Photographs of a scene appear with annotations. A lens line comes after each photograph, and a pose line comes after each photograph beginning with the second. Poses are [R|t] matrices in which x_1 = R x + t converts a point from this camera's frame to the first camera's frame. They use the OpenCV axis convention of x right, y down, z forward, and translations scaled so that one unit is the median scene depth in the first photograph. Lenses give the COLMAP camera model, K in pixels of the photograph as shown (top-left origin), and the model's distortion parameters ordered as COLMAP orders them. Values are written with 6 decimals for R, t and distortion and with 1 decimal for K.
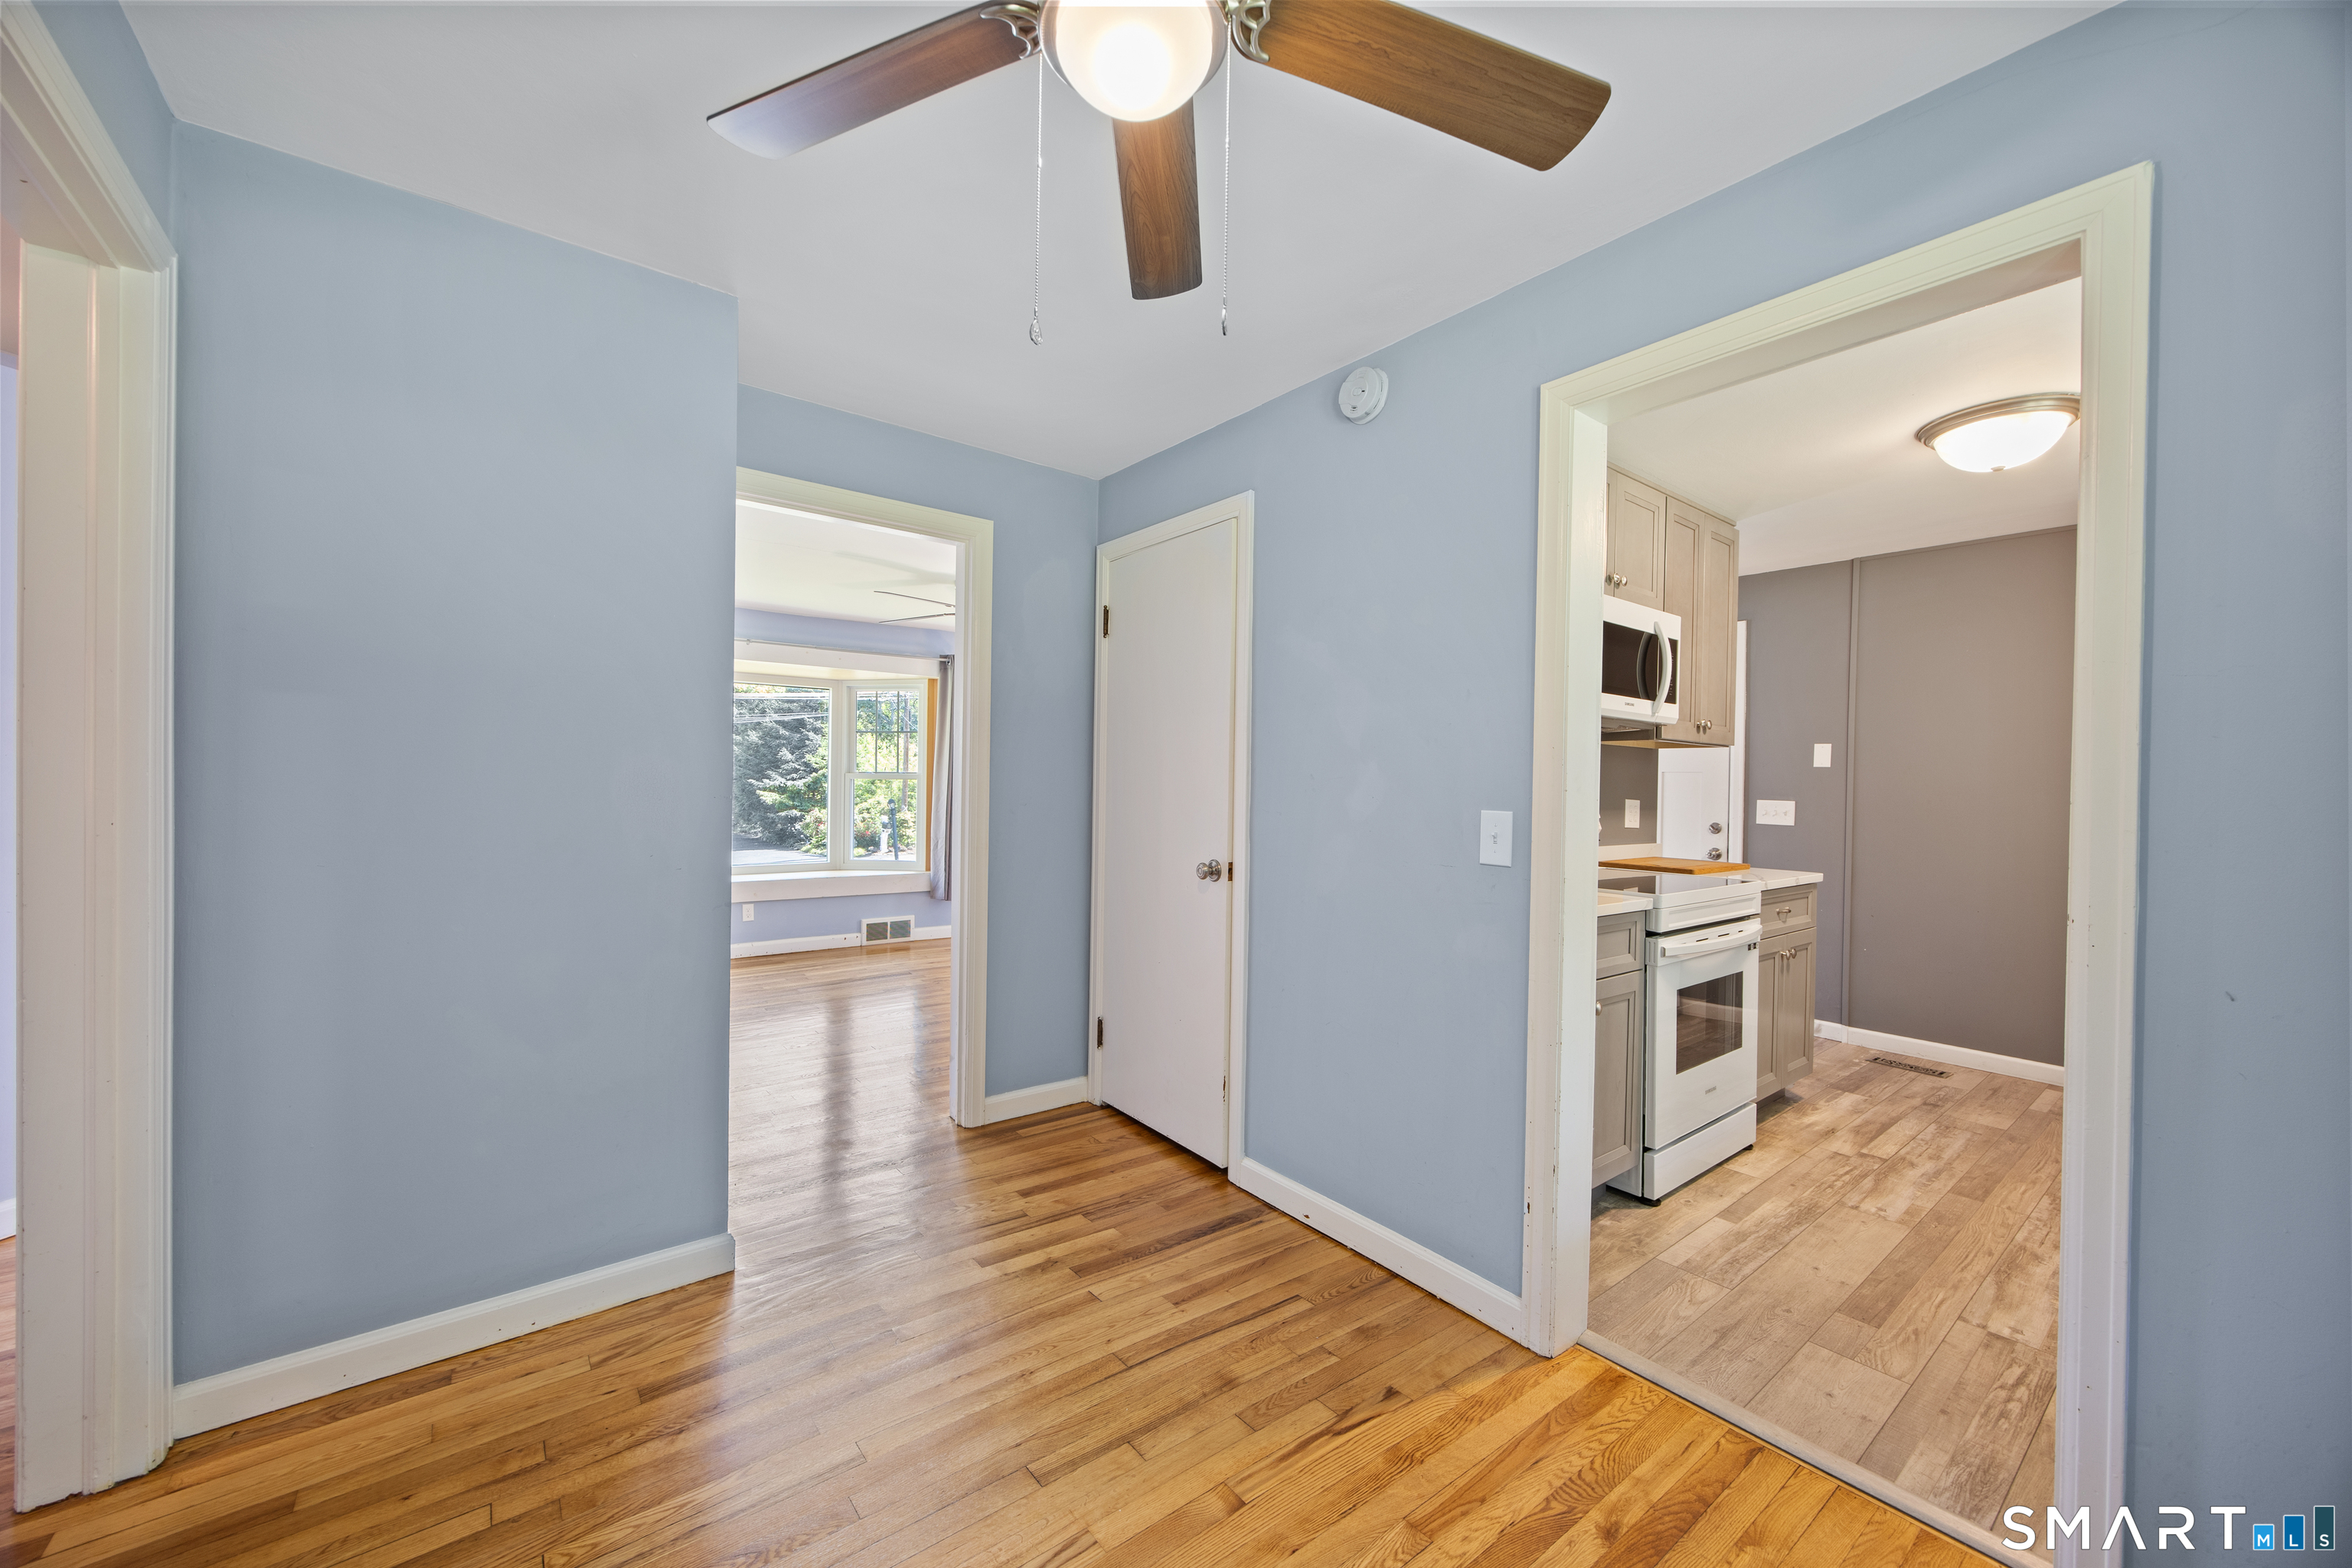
lens RADIAL K [[942.3, 0, 1128.2], [0, 942.3, 775.3], [0, 0, 1]] dist [-0.000963, -0.000266]
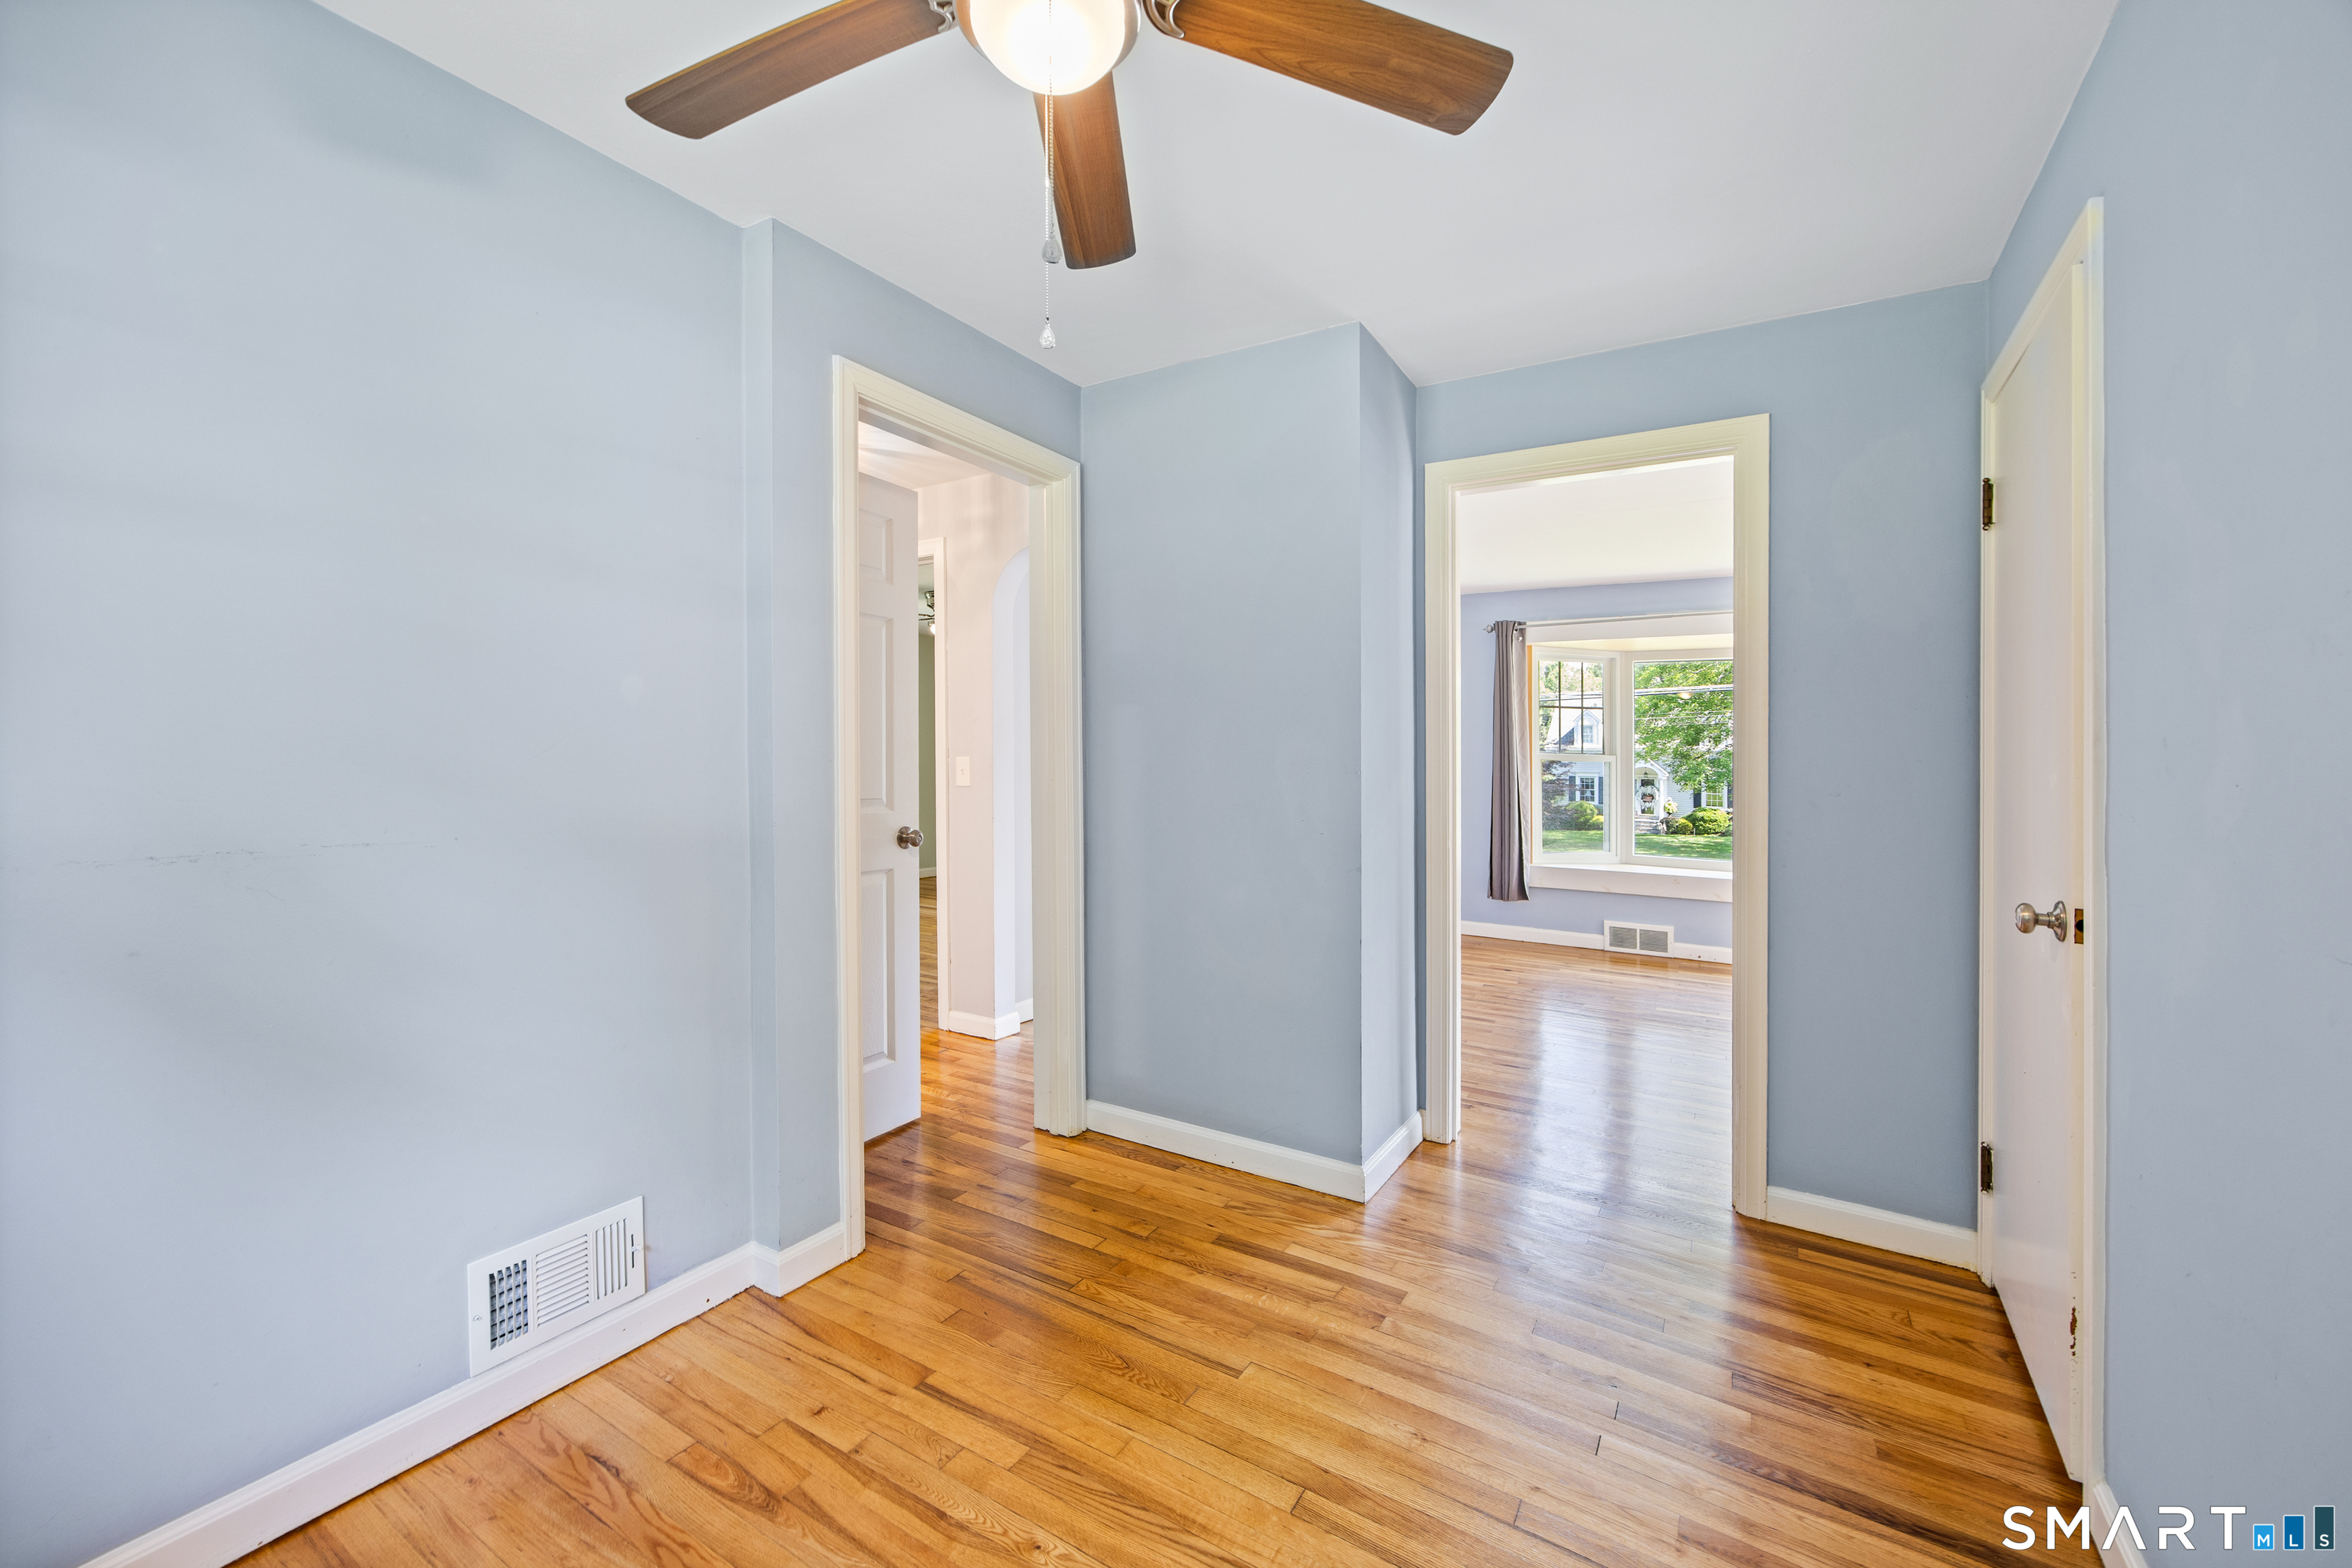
lens RADIAL K [[942.3, 0, 1201.3], [0, 942.3, 777.9], [0, 0, 1]] dist [-0.000963, -0.000266]
pose [[0.360335, 0.024118, -0.932511, 0.514708], [-0.010634, 0.999707, 0.021747, 0.004222], [0.932762, 0.002080, 0.360486, 0.407632]]
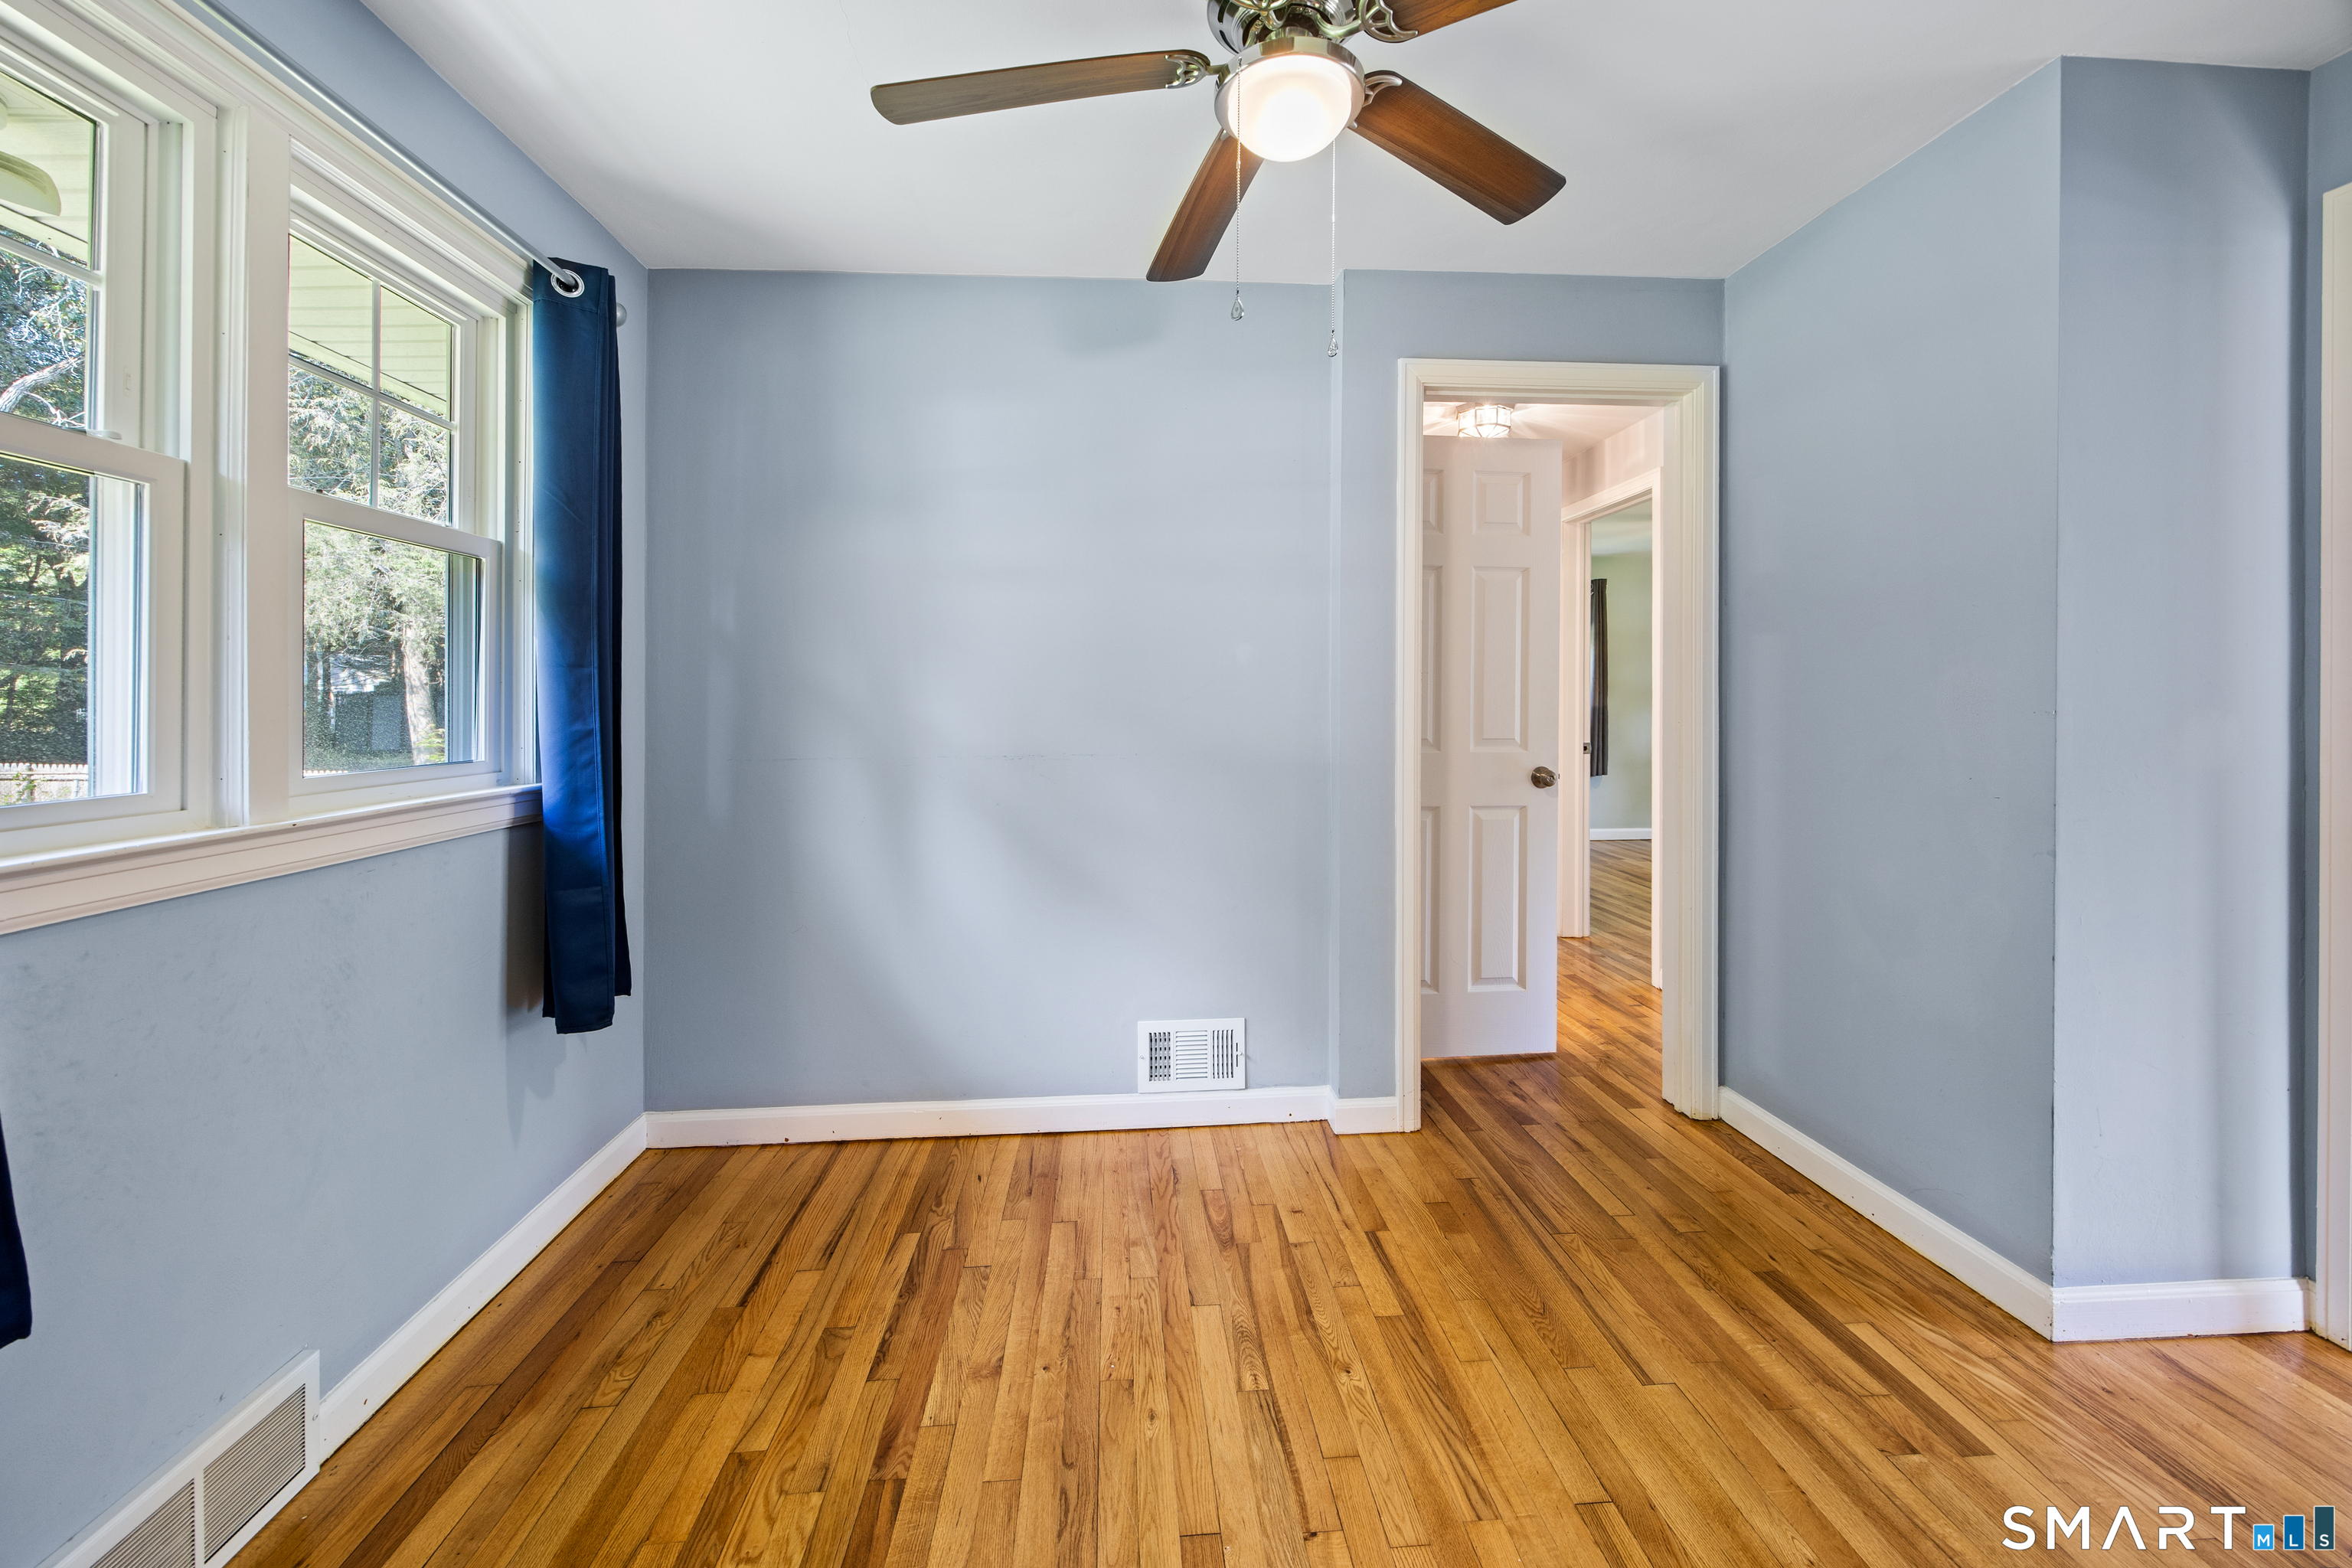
lens RADIAL K [[974.6, 0, 1174.2], [0, 974.6, 707.6], [0, 0, 1]] dist [-0.002923, 0.000542]
pose [[-0.563042, 0.008704, -0.826382, 0.600053], [0.004463, 0.999962, 0.007492, 0.008014], [0.826416, 0.000530, -0.563060, 0.843141]]
